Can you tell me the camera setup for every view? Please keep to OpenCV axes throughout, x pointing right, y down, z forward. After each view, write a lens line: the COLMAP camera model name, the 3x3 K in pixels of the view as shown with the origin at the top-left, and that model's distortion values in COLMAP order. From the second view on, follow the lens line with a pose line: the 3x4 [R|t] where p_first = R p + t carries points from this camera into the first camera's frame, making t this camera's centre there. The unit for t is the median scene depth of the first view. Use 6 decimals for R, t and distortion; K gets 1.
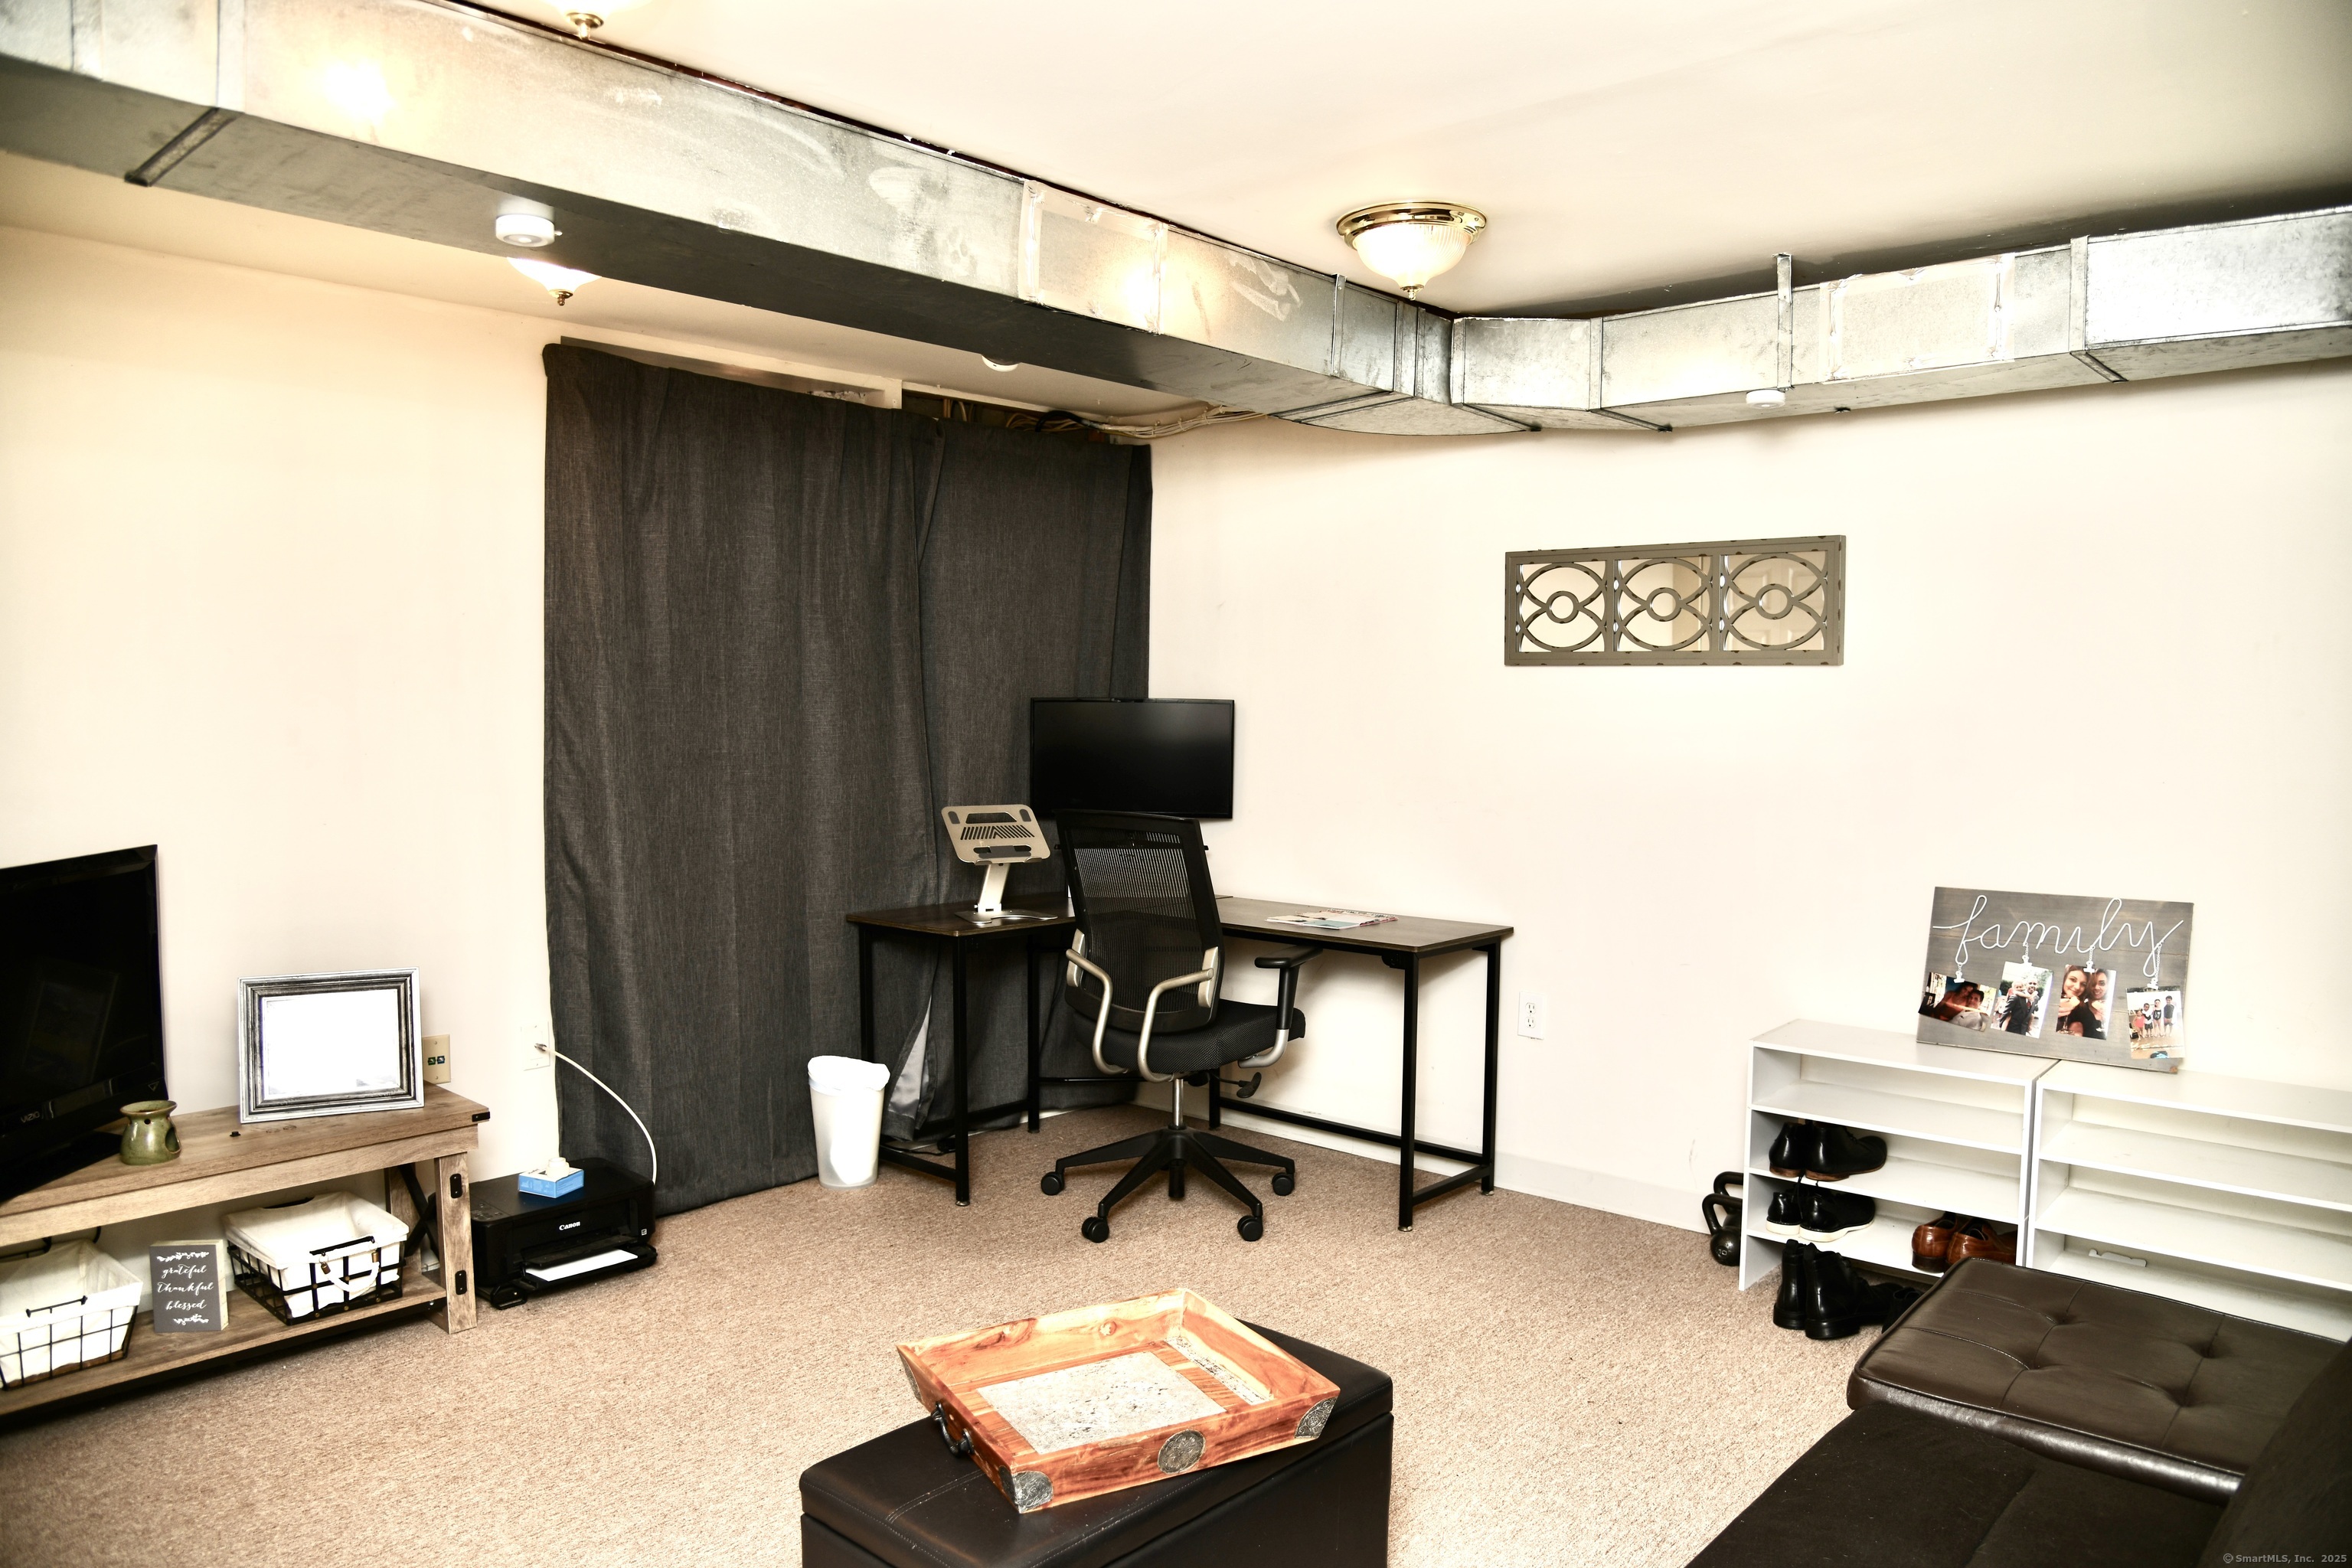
lens RADIAL K [[1618.5, 0, 1175.4], [0, 1618.5, 794.9], [0, 0, 1]] dist [-0.093687, 0.030231]
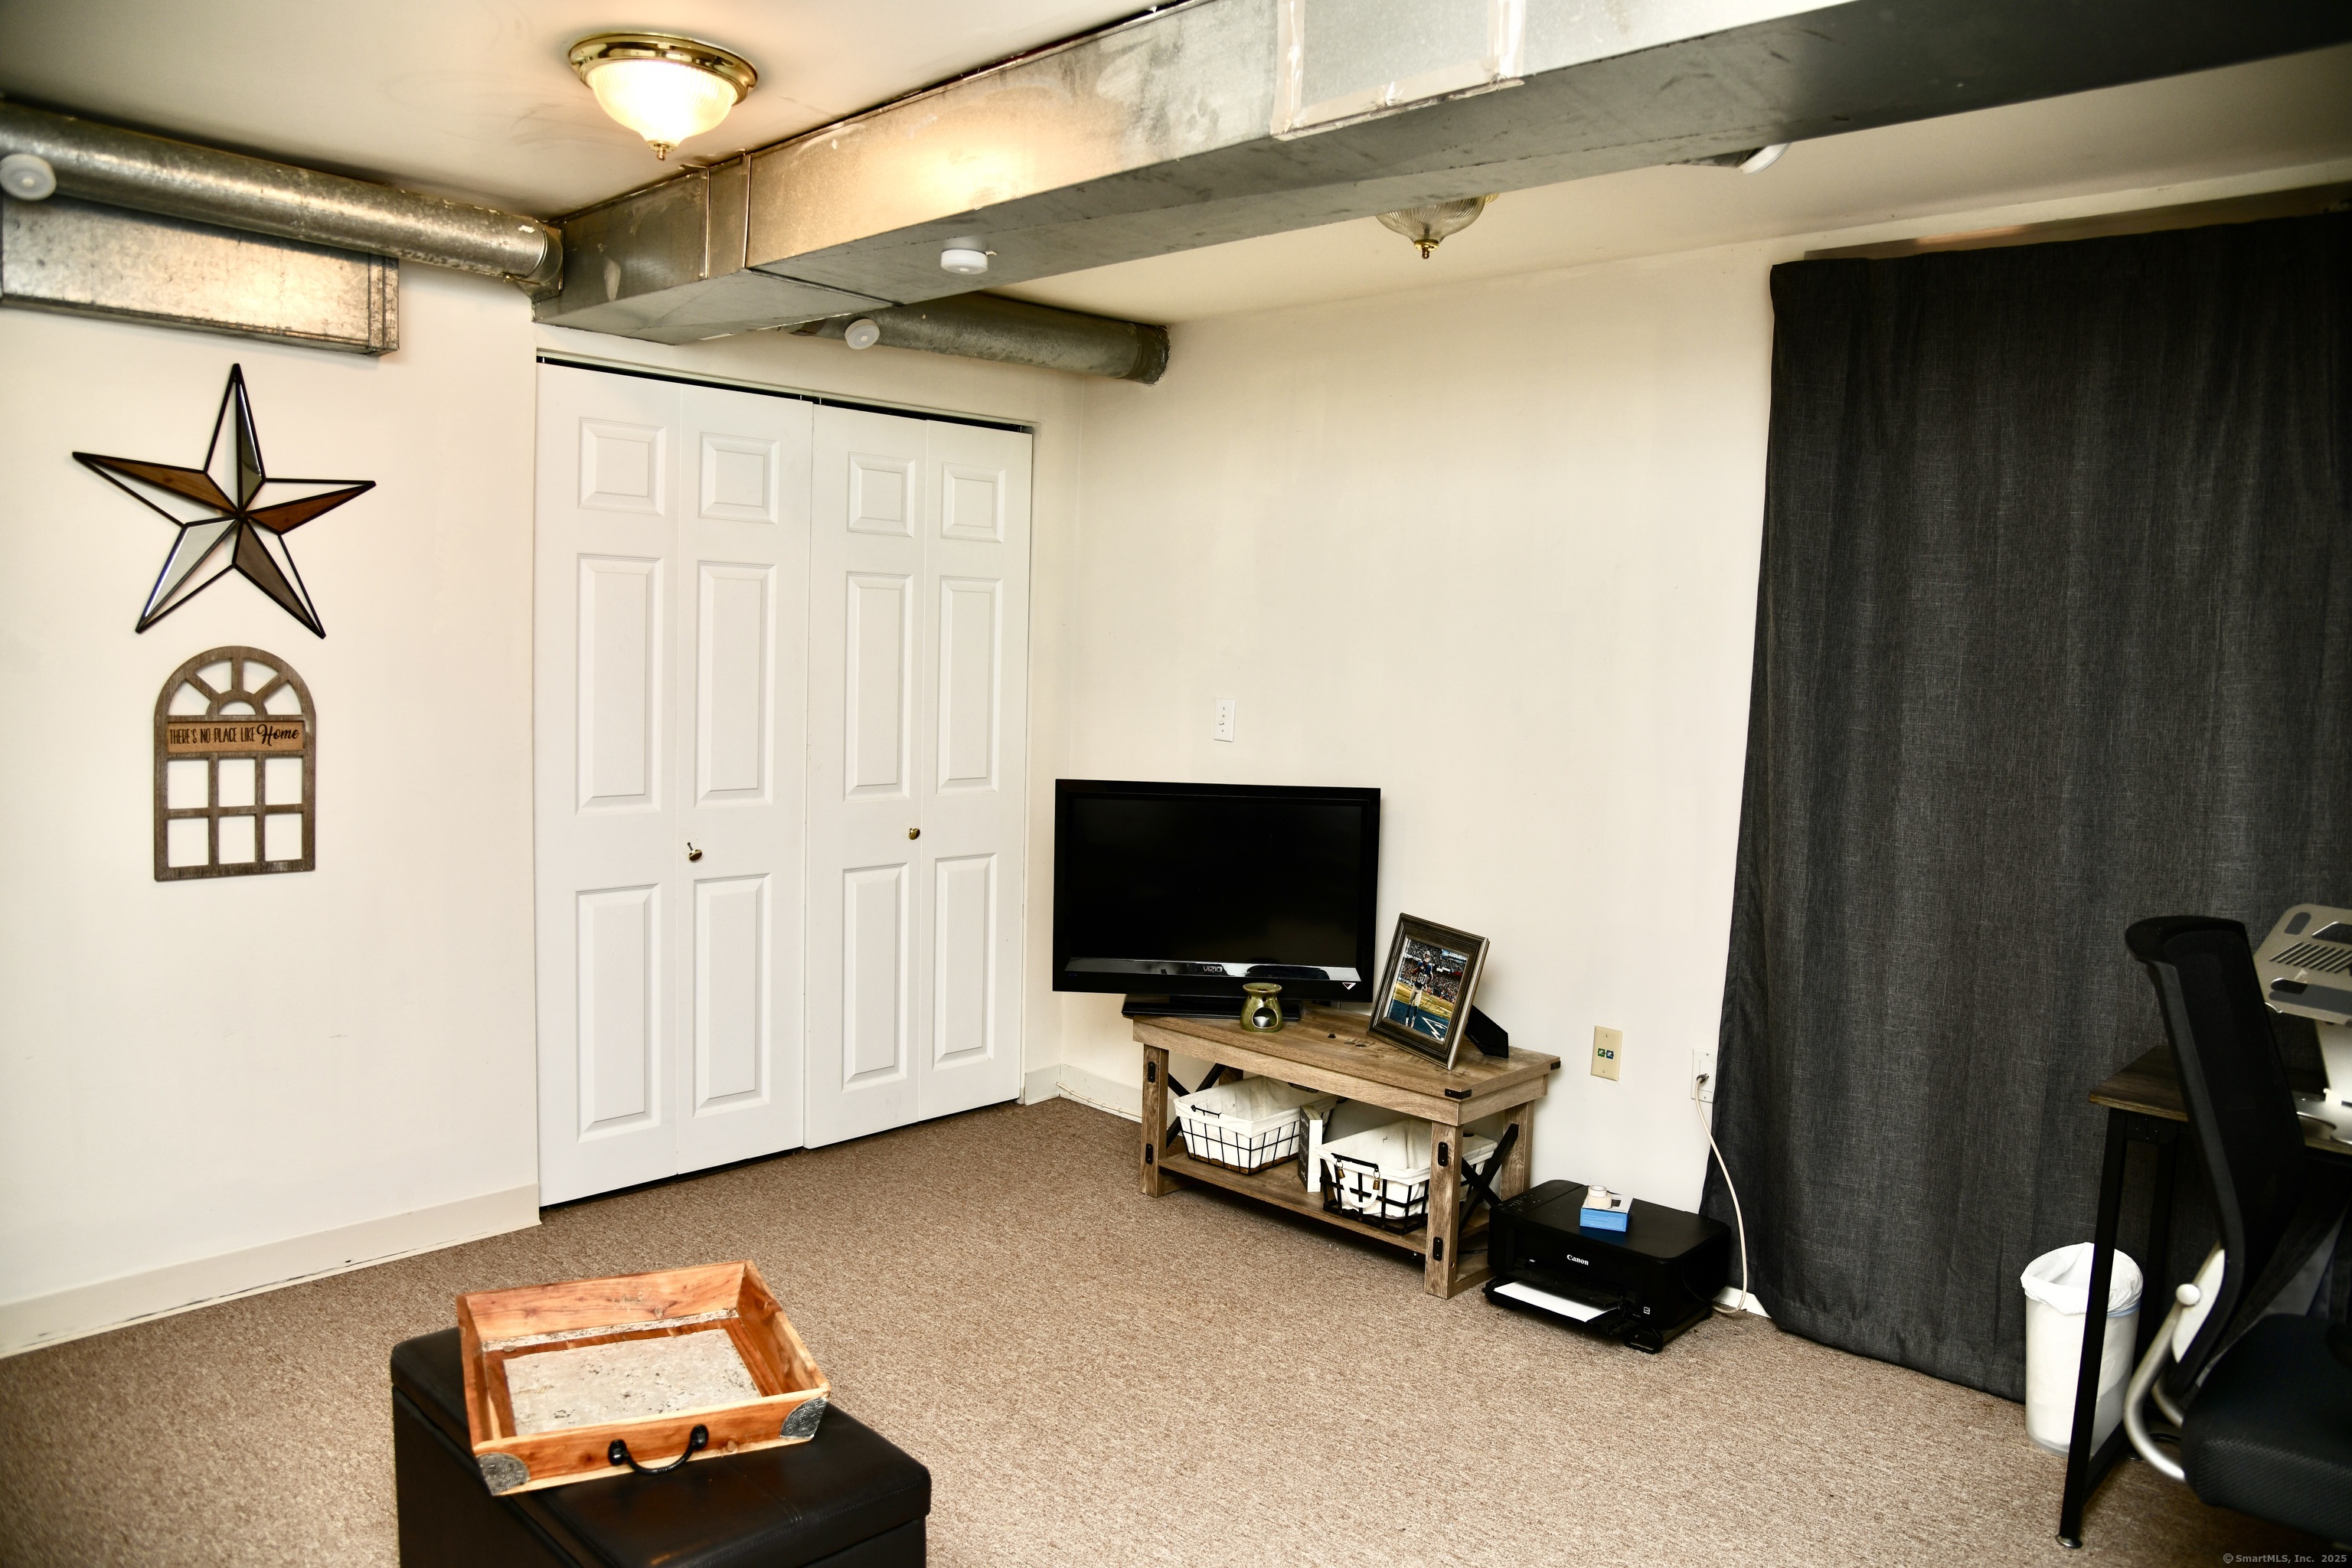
lens RADIAL K [[1618.5, 0, 1171.7], [0, 1618.5, 798.7], [0, 0, 1]] dist [-0.093687, 0.030231]
pose [[-0.035135, 0.089200, -0.995394, 0.360539], [-0.094147, 0.991284, 0.092155, -0.036724], [0.994938, 0.096951, -0.026431, 0.541159]]
